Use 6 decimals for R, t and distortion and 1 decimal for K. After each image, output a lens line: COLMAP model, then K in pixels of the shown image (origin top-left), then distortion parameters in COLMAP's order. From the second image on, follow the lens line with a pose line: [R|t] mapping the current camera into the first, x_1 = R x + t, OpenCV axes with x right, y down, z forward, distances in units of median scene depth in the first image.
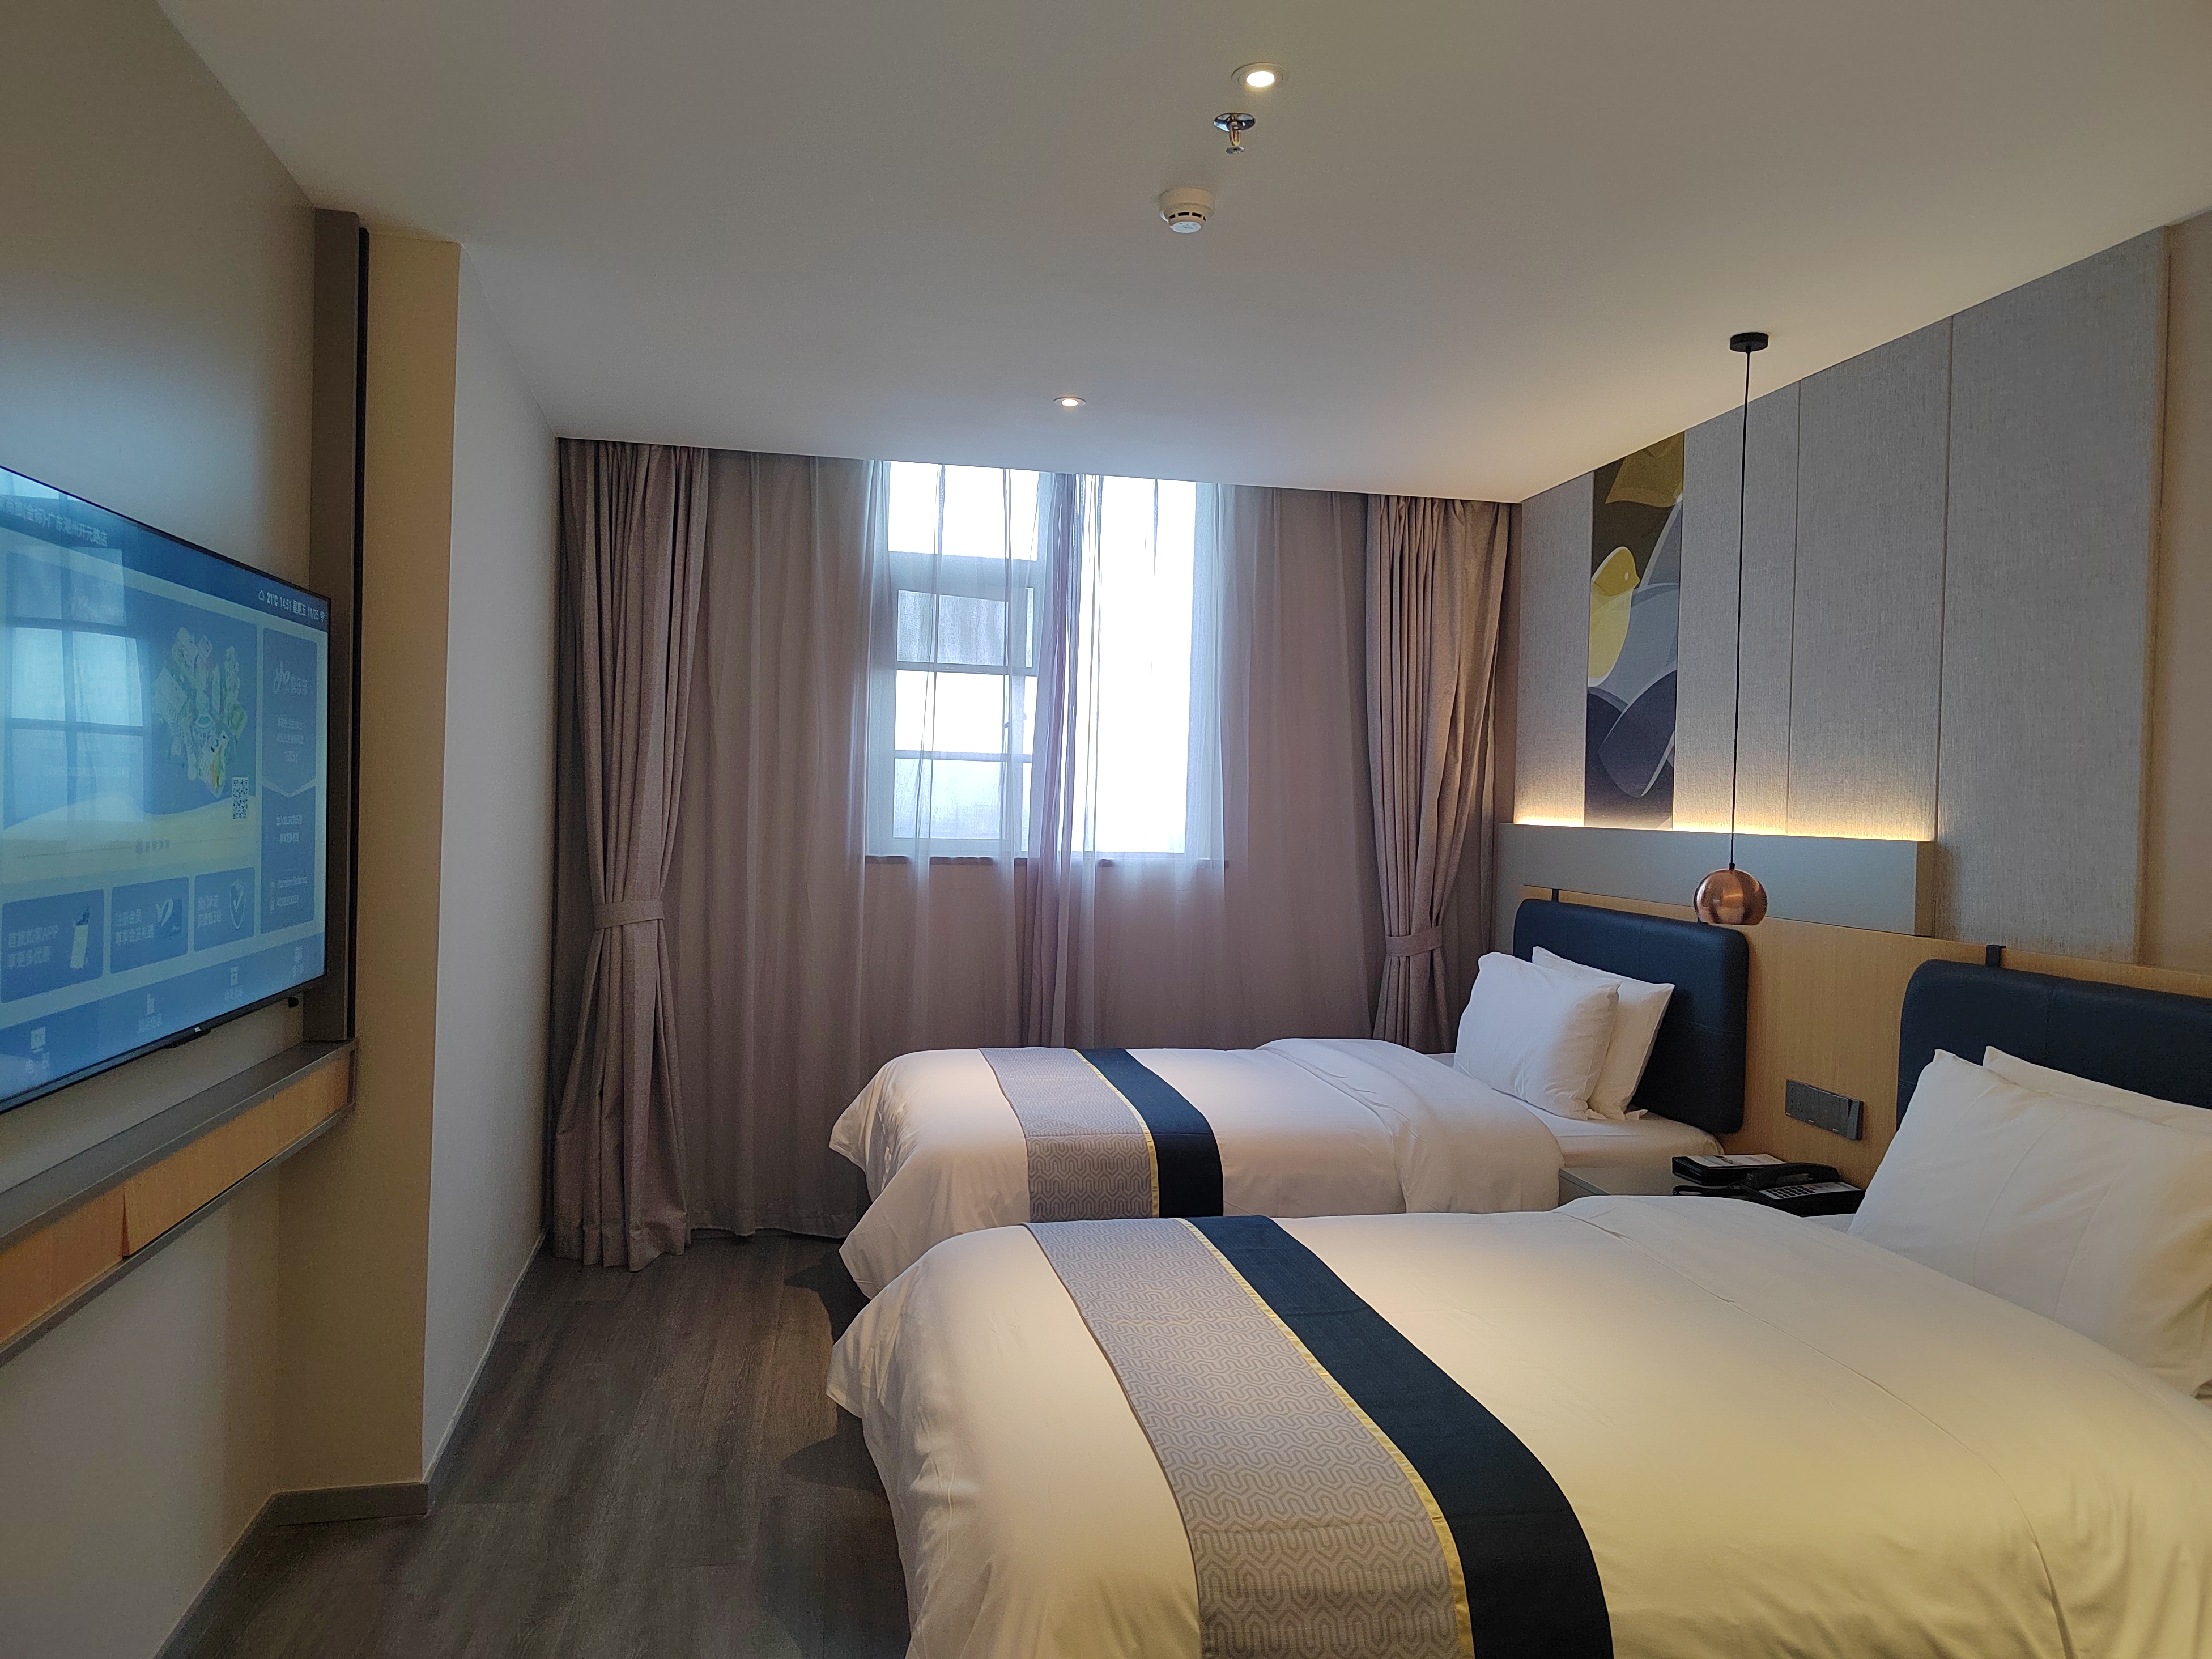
lens RADIAL K [[1513.1, 0, 1109.9], [0, 1513.1, 823.7], [0, 0, 1]] dist [0.047626, -0.057157]
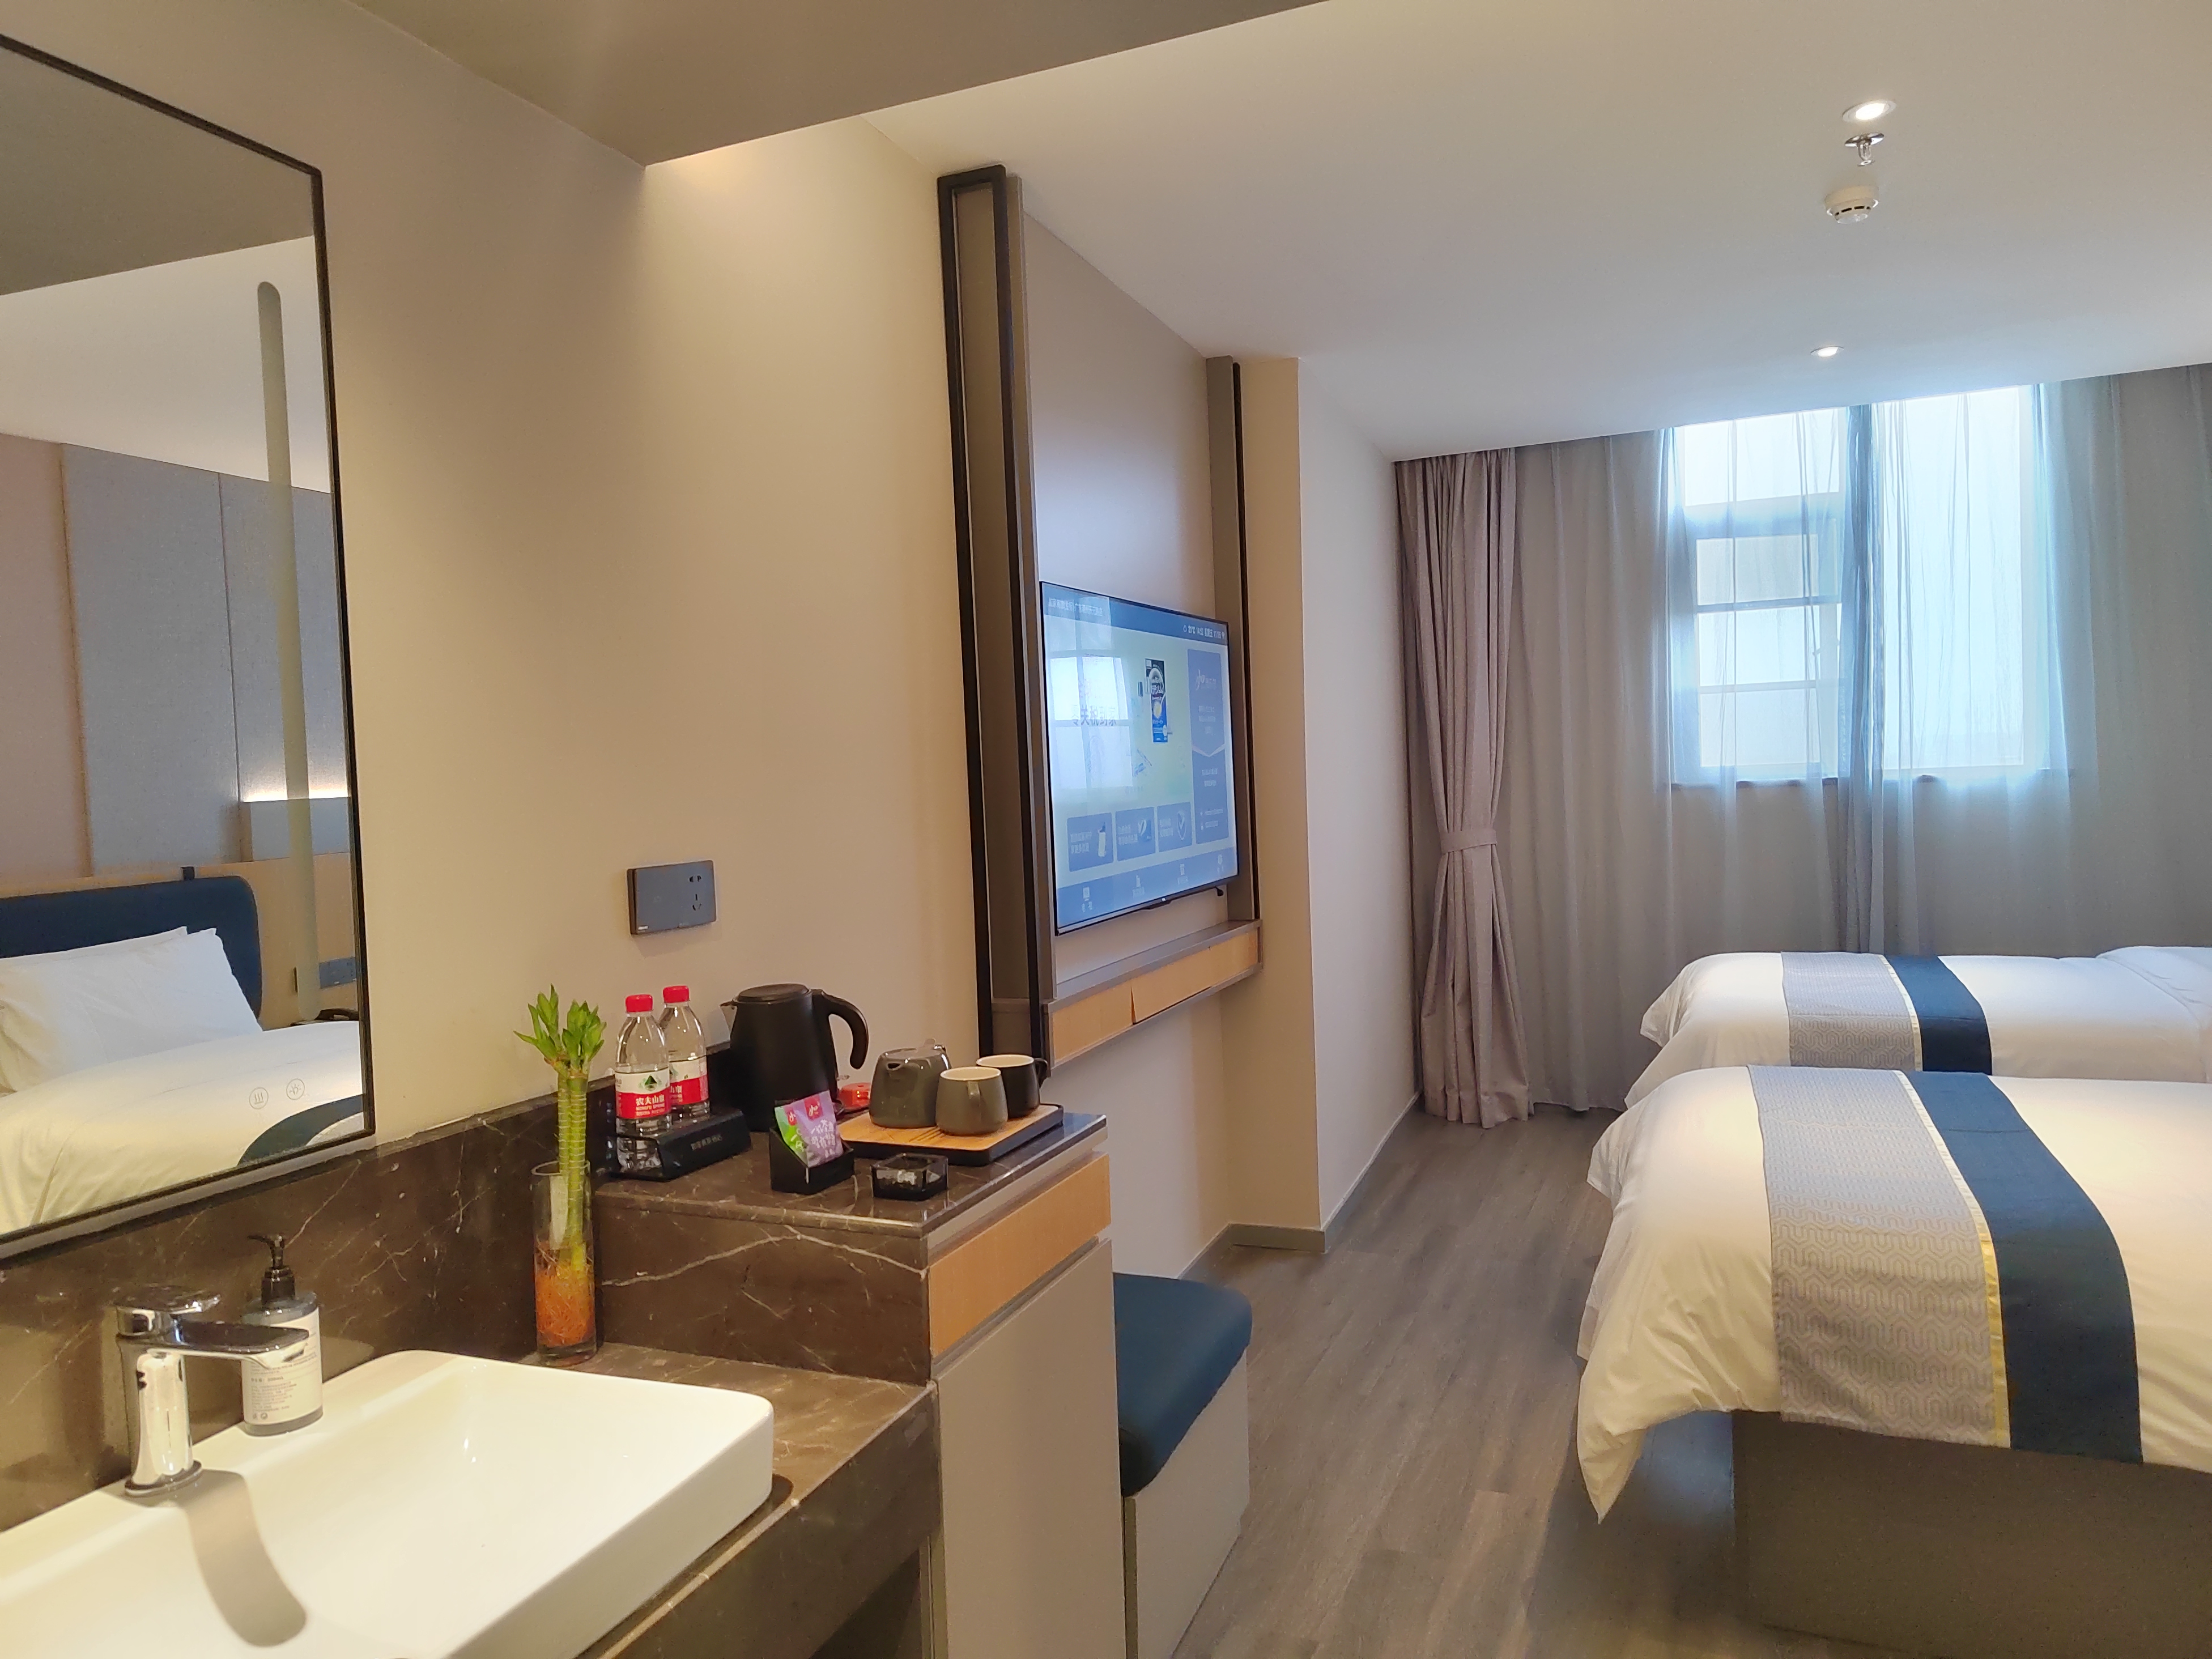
lens RADIAL K [[1513.1, 0, 1109.9], [0, 1513.1, 823.7], [0, 0, 1]] dist [0.047626, -0.057157]
pose [[0.833848, -0.040341, -0.550518, 0.121712], [0.056866, 0.998297, 0.012980, 0.013730], [0.549057, -0.042129, 0.834722, -0.185934]]
